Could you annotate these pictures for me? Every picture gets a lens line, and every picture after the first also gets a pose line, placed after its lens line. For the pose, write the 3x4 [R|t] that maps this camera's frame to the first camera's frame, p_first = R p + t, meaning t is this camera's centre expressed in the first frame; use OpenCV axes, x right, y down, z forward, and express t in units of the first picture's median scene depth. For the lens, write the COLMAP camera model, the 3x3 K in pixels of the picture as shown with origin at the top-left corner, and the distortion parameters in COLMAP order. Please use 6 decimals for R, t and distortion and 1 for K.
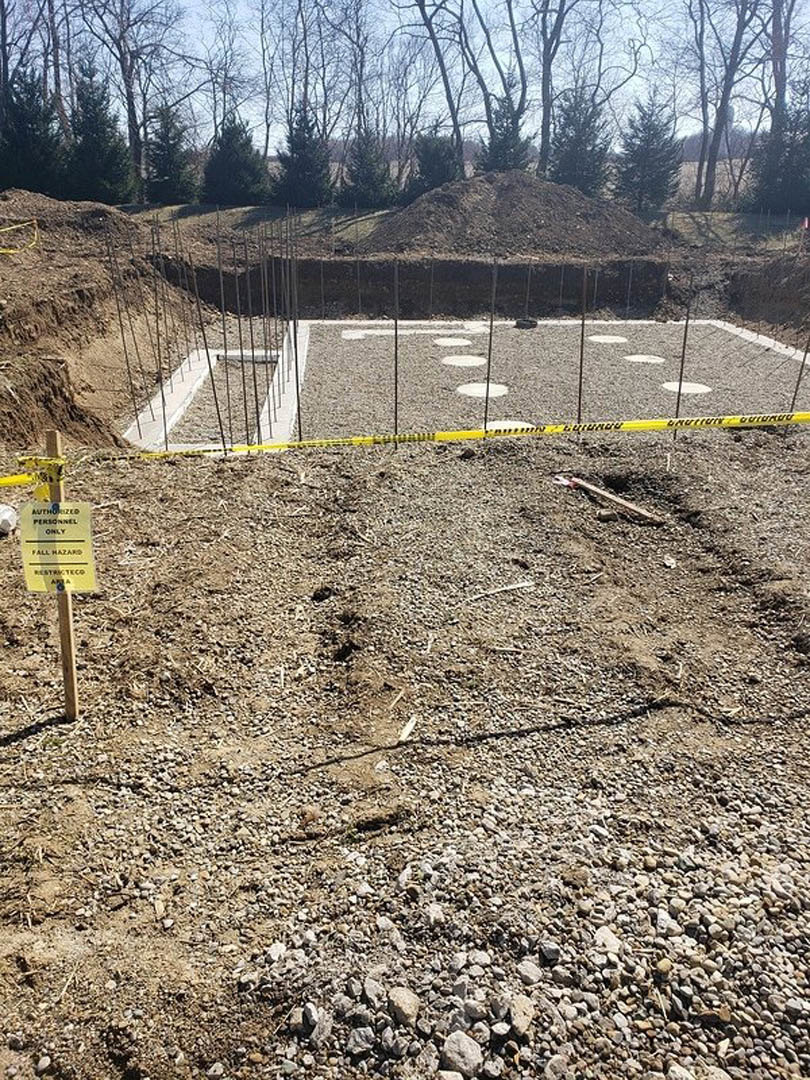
lens RADIAL K [[842.4, 0, 399.8], [0, 842.4, 529.1], [0, 0, 1]] dist [0.033828, -0.013756]
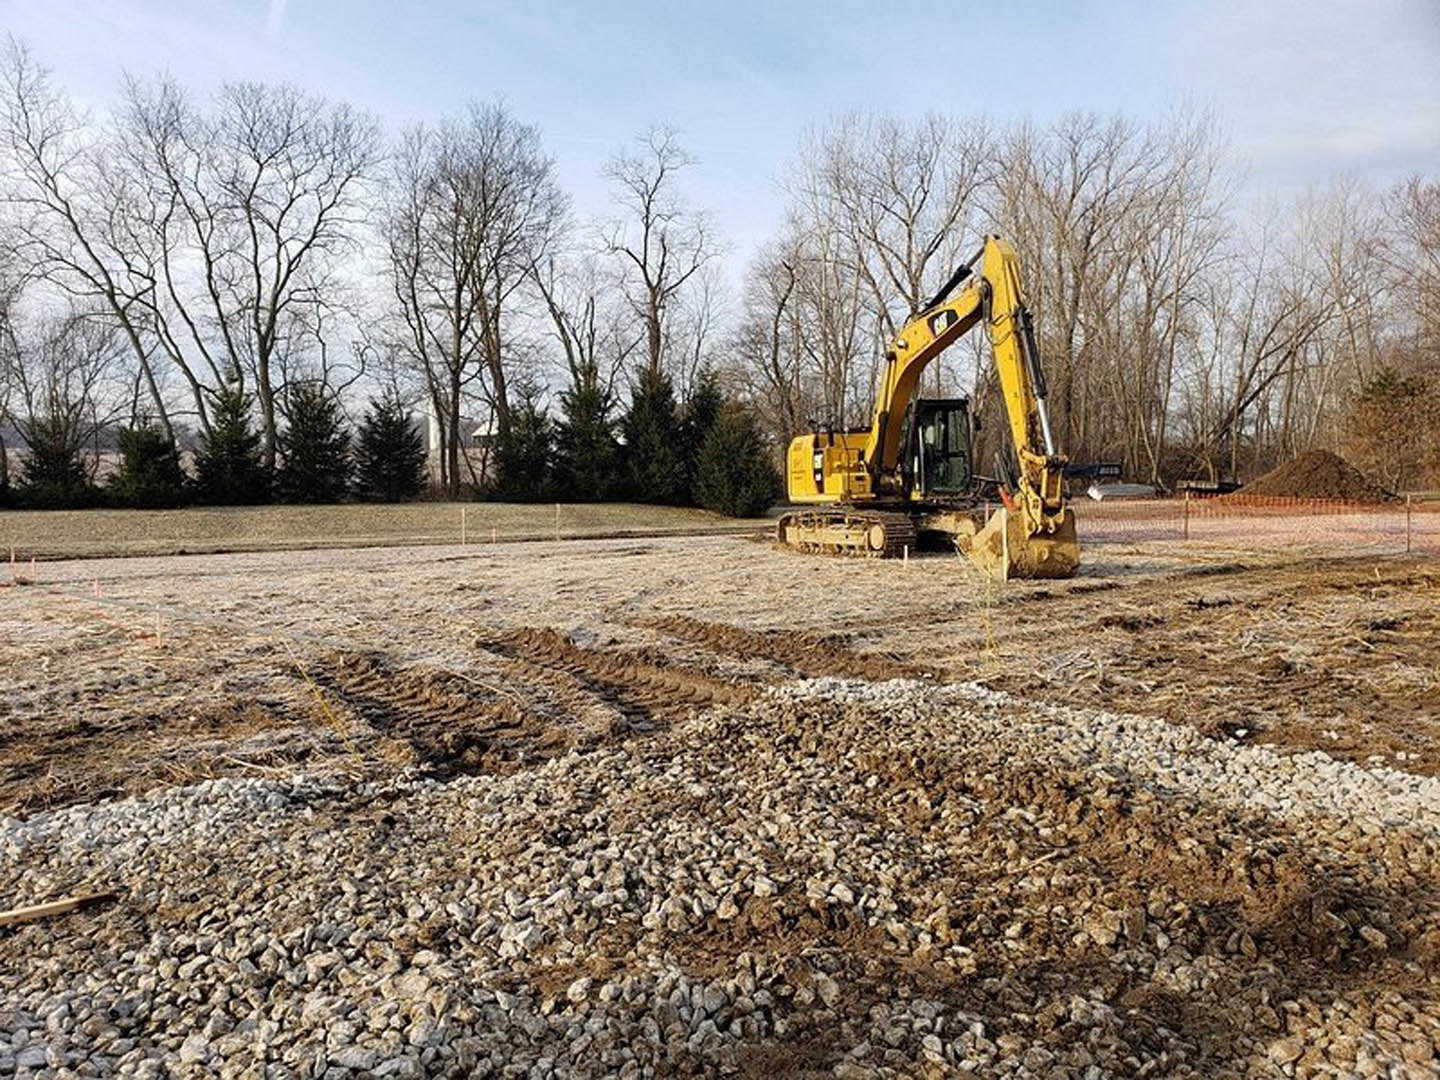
lens RADIAL K [[1115.3, 0, 674.0], [0, 1115.3, 550.8], [0, 0, 1]] dist [0.032336, -0.017320]
pose [[0.857908, -0.049320, 0.511430, -0.077685], [0.207833, 0.943626, -0.257635, 0.054708], [-0.469892, 0.327319, 0.819795, -0.136514]]
